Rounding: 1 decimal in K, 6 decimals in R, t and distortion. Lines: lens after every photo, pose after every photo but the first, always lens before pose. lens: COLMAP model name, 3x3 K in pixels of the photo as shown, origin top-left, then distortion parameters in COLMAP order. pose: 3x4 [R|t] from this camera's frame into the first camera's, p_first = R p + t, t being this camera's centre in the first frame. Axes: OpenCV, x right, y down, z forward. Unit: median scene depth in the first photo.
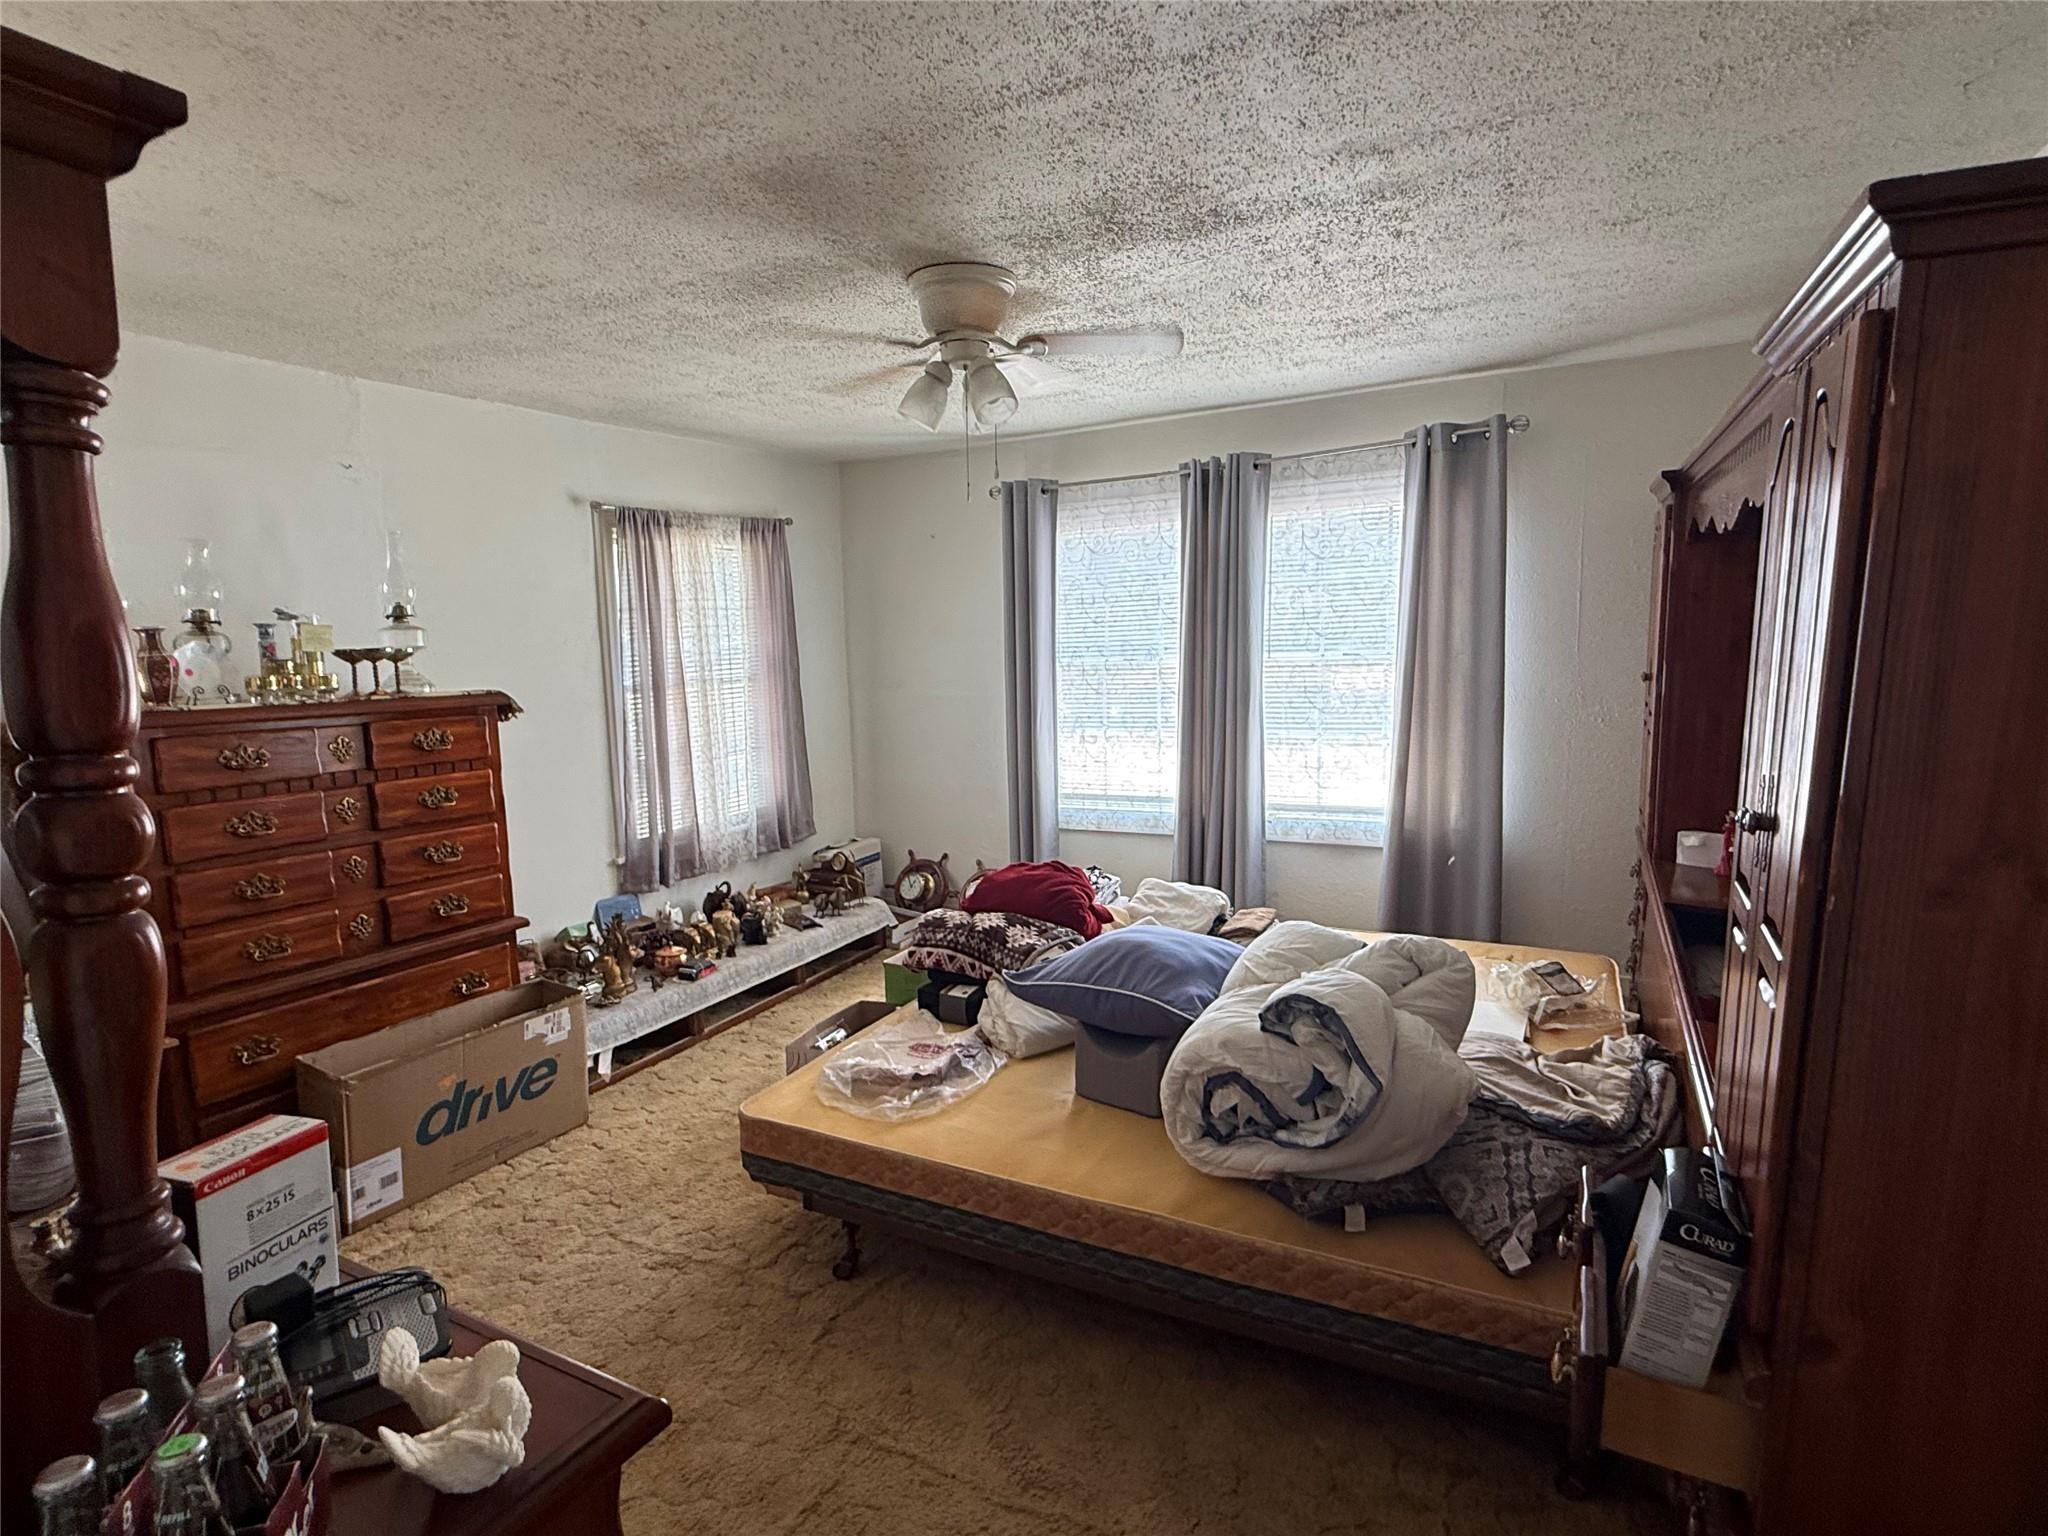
lens RADIAL K [[1055.8, 0, 1016.0], [0, 1055.8, 782.3], [0, 0, 1]] dist [-0.001999, 0.001435]
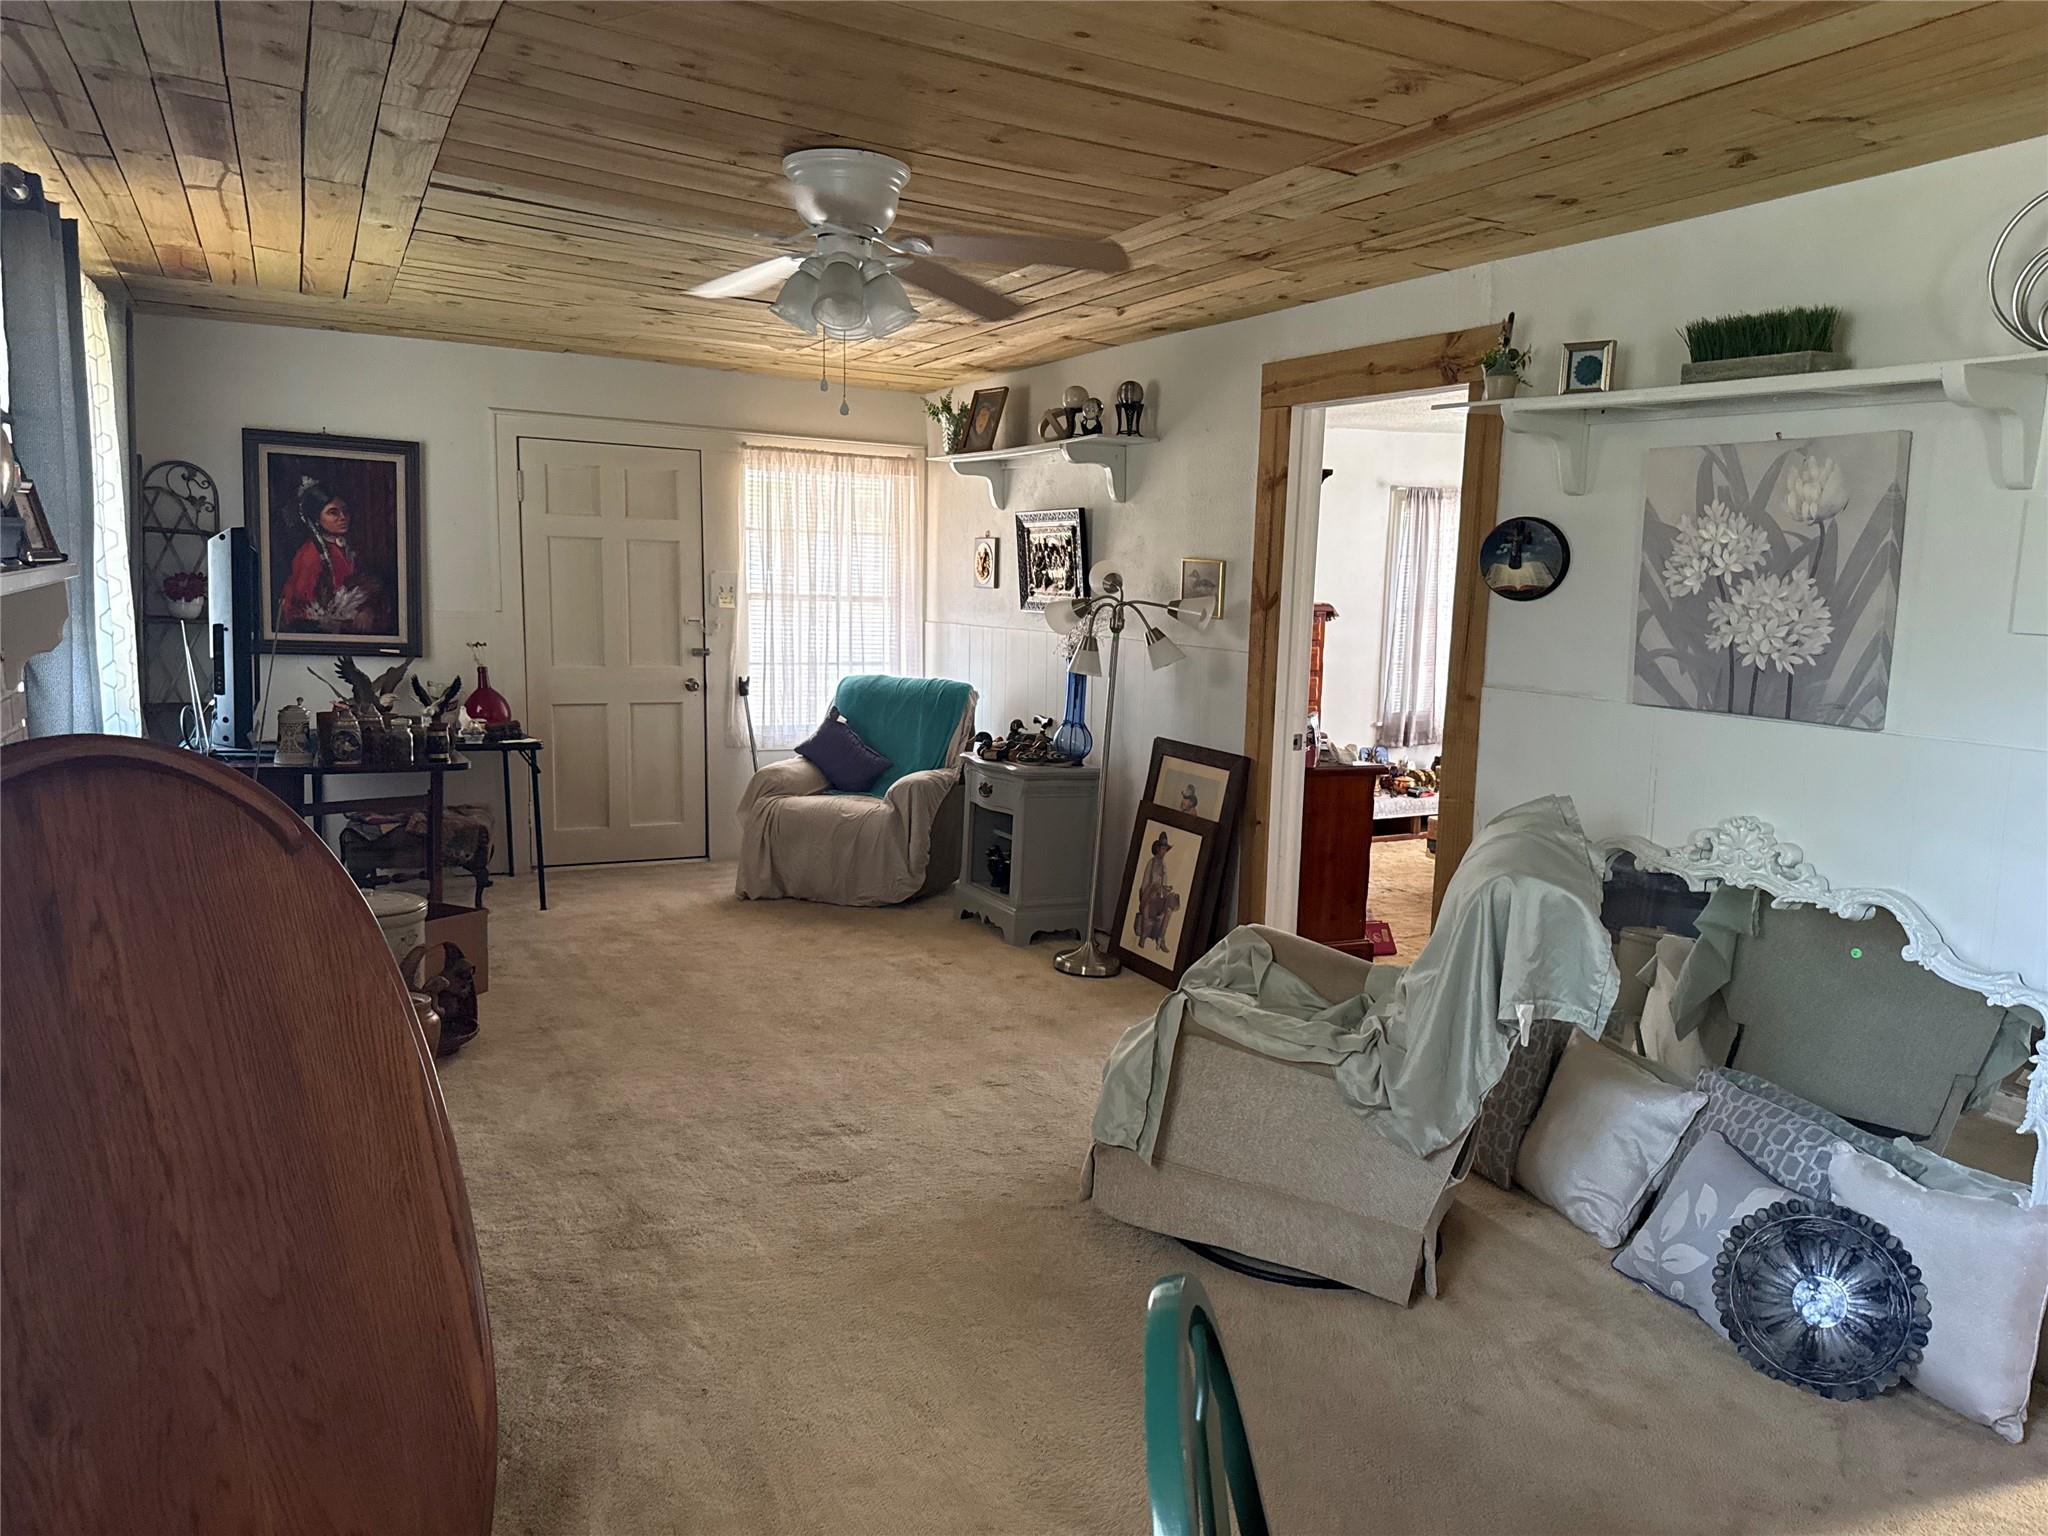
lens RADIAL K [[1405.7, 0, 1020.6], [0, 1405.7, 764.6], [0, 0, 1]] dist [0.007306, 0.000509]
pose [[0.820646, 0.118192, -0.559080, 0.327309], [-0.116491, 0.992433, 0.038812, 0.113050], [0.559437, 0.033277, 0.828204, -0.927645]]
